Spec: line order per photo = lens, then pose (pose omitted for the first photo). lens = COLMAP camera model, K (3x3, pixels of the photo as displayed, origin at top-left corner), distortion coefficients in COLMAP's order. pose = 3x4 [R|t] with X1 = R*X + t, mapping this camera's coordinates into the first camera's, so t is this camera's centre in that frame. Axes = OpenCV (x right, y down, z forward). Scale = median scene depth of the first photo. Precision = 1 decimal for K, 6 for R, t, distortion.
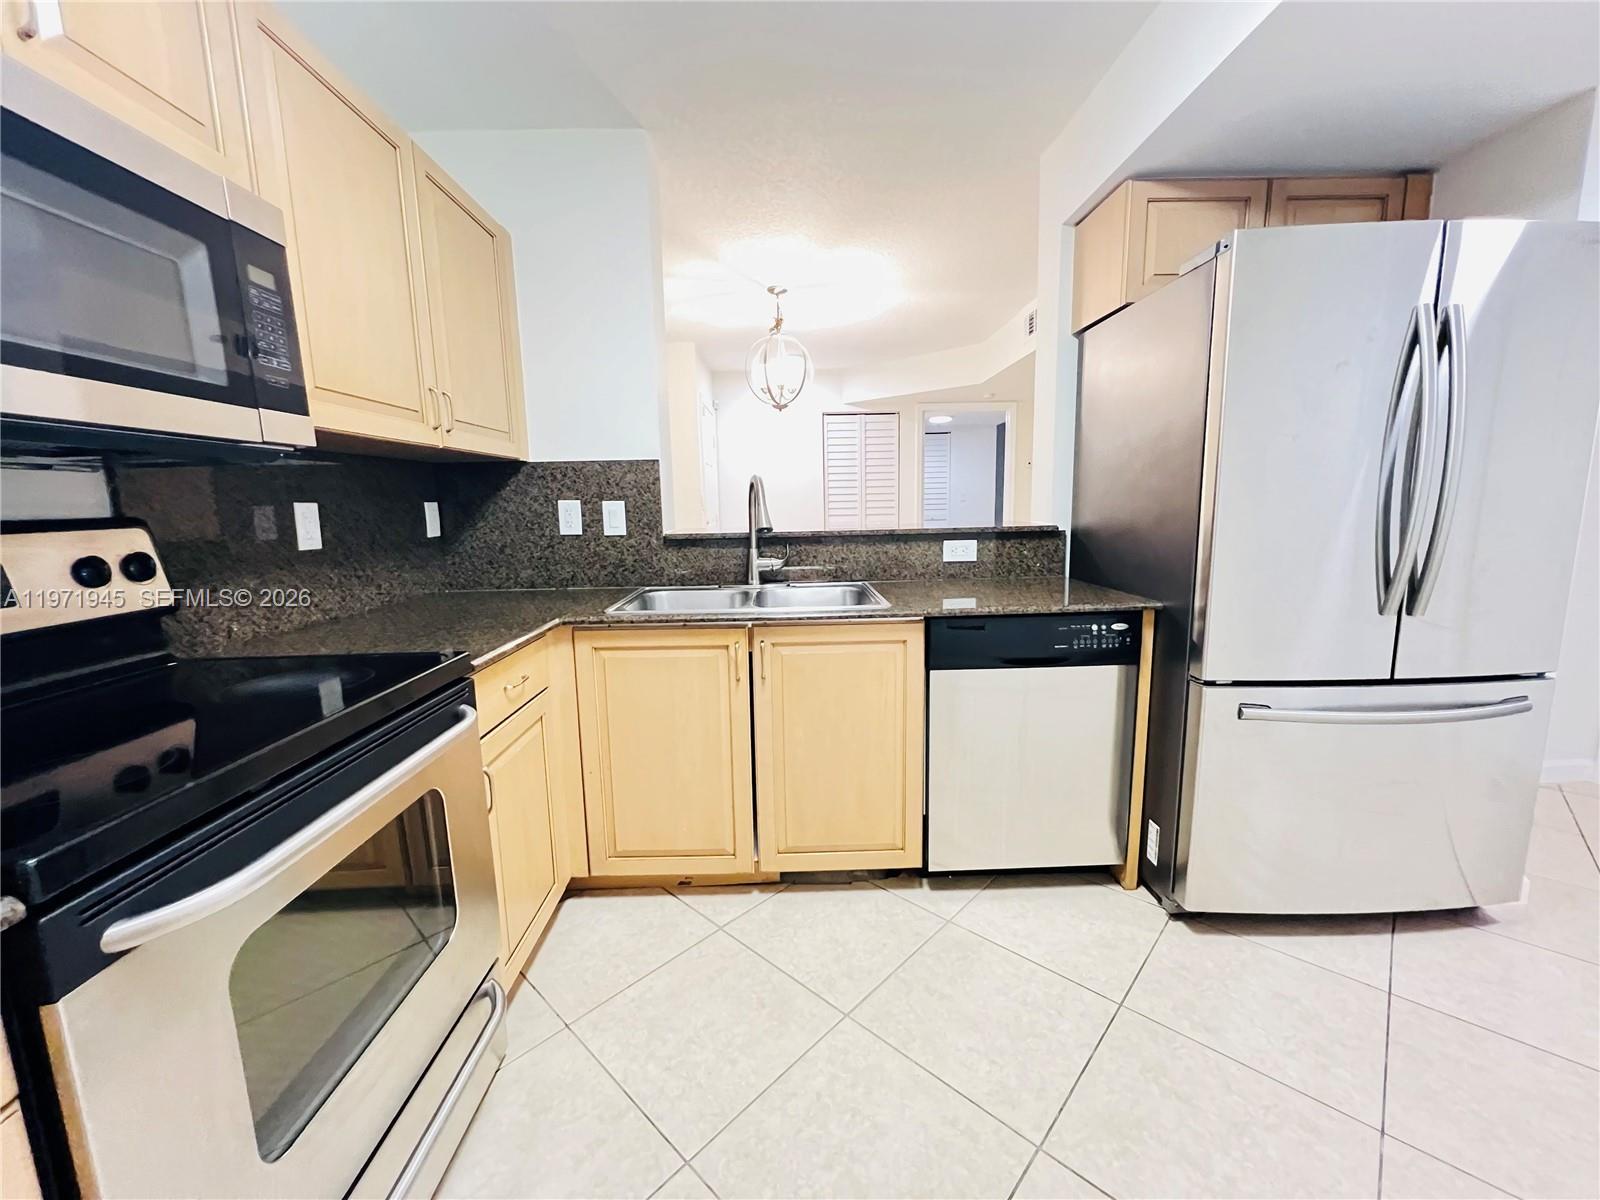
lens RADIAL K [[640.0, 0, 800.2], [0, 640.0, 597.3], [0, 0, 1]] dist [-0.000532, 0.000281]
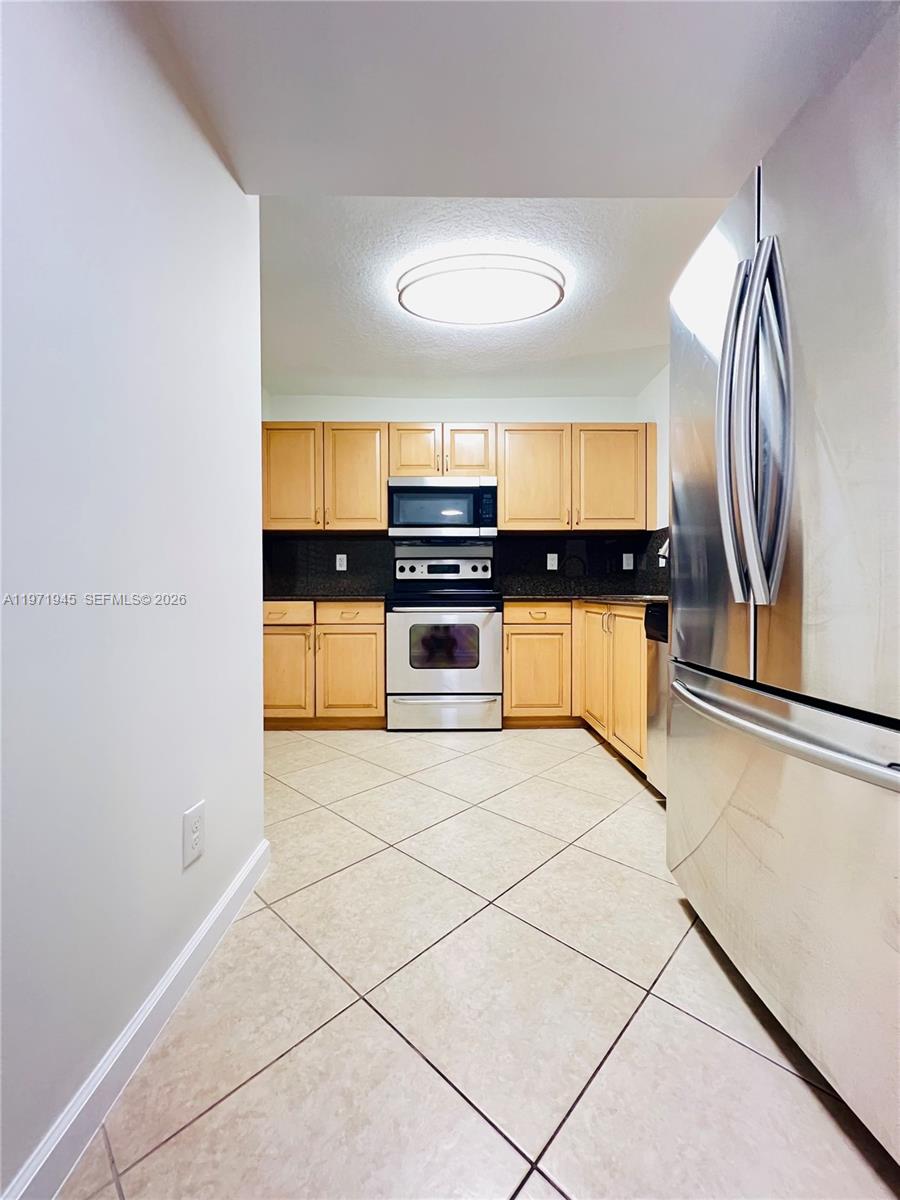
lens RADIAL K [[480.0, 0, 450.4], [0, 480.0, 598.4], [0, 0, 1]] dist [-0.000532, 0.000281]
pose [[-0.007037, 0.029948, -0.999527, 1.797600], [-0.146608, 0.988719, 0.030657, 0.070576], [0.989170, 0.146755, -0.002567, 0.697828]]
